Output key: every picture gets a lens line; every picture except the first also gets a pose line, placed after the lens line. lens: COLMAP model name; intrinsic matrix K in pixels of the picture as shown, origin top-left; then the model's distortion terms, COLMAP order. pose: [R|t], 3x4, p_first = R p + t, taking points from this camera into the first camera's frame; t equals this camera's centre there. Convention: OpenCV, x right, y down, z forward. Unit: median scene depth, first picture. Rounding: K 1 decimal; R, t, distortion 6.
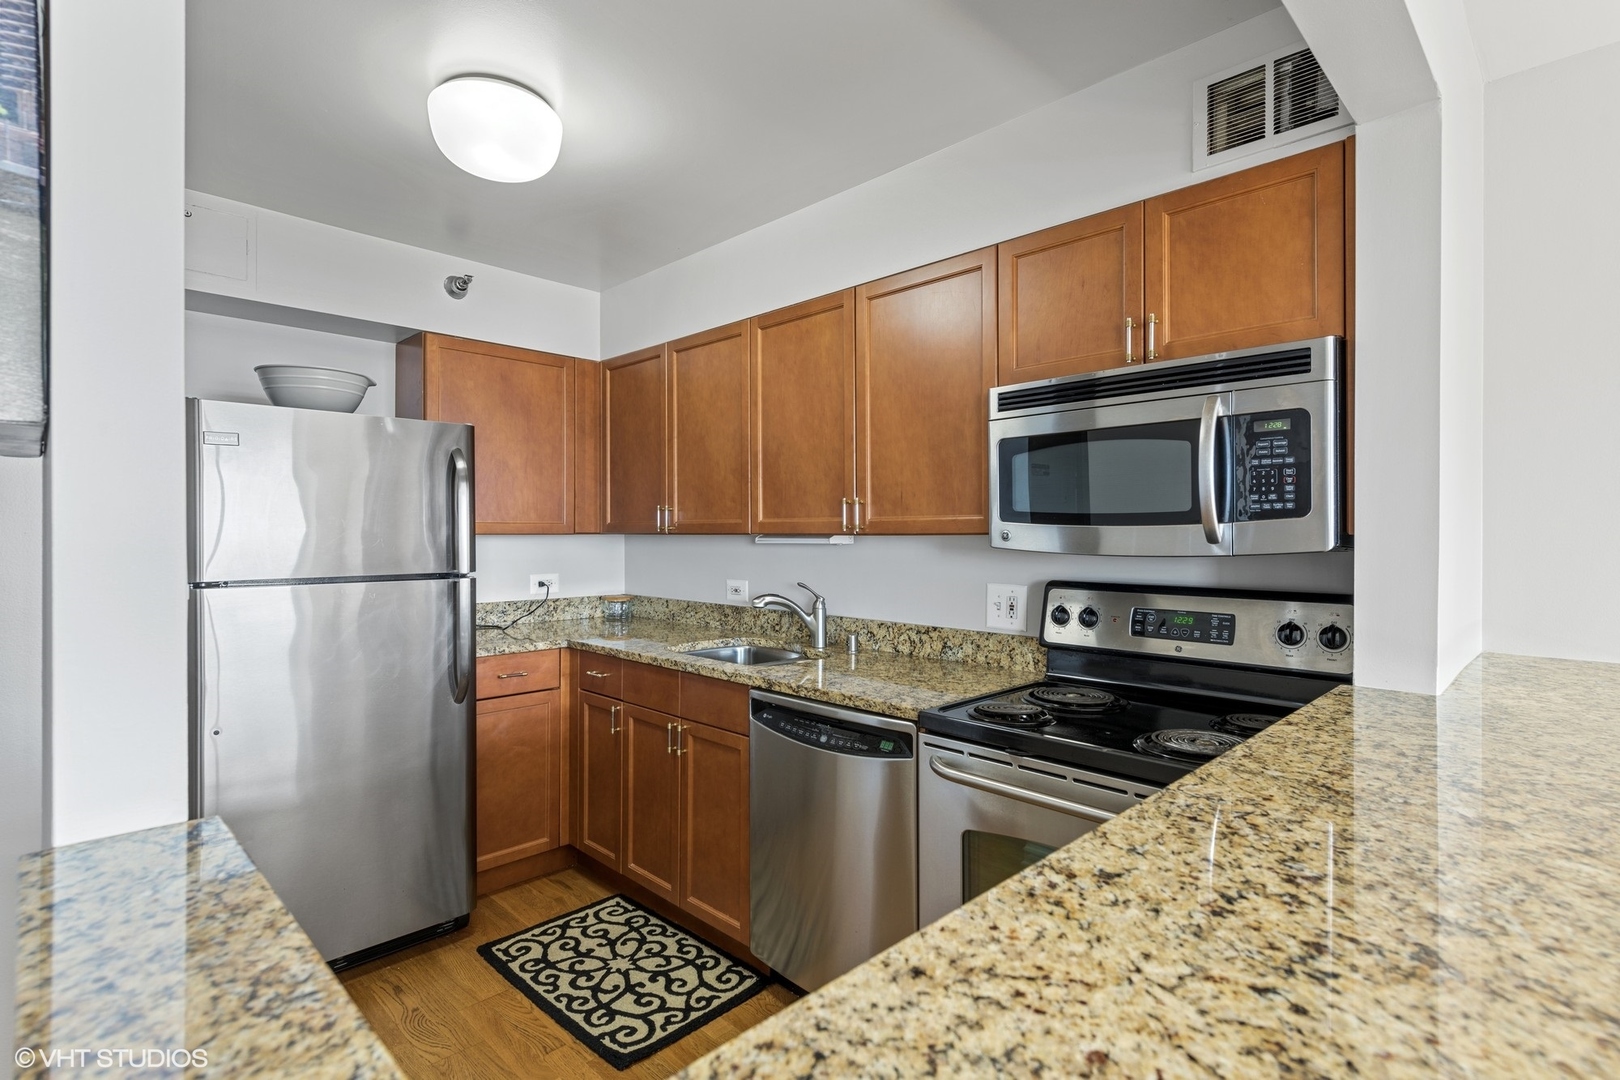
lens RADIAL K [[788.2, 0, 815.4], [0, 788.2, 536.3], [0, 0, 1]] dist [0.024656, -0.000556]
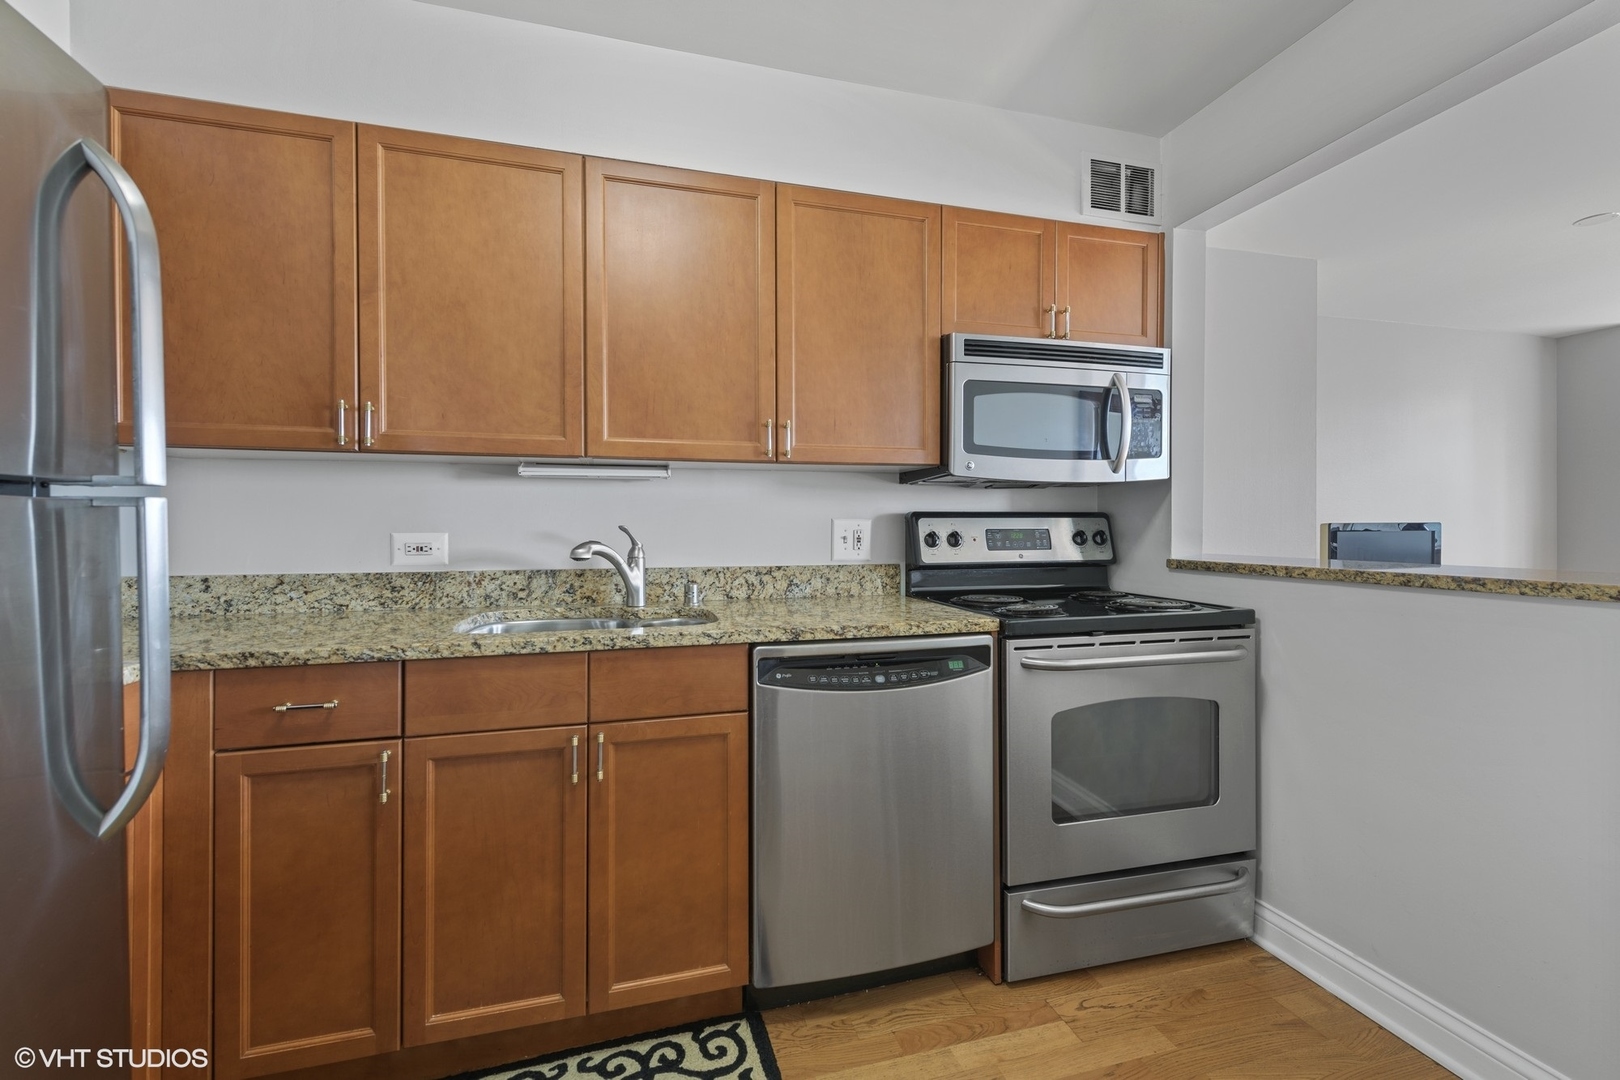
lens RADIAL K [[672.0, 0, 809.5], [0, 672.0, 530.0], [0, 0, 1]] dist [0.015476, -0.000457]
pose [[0.496718, -0.005666, 0.867894, -0.590542], [0.007556, 0.999969, 0.002204, 0.073456], [-0.867879, 0.005463, 0.496745, 0.591482]]
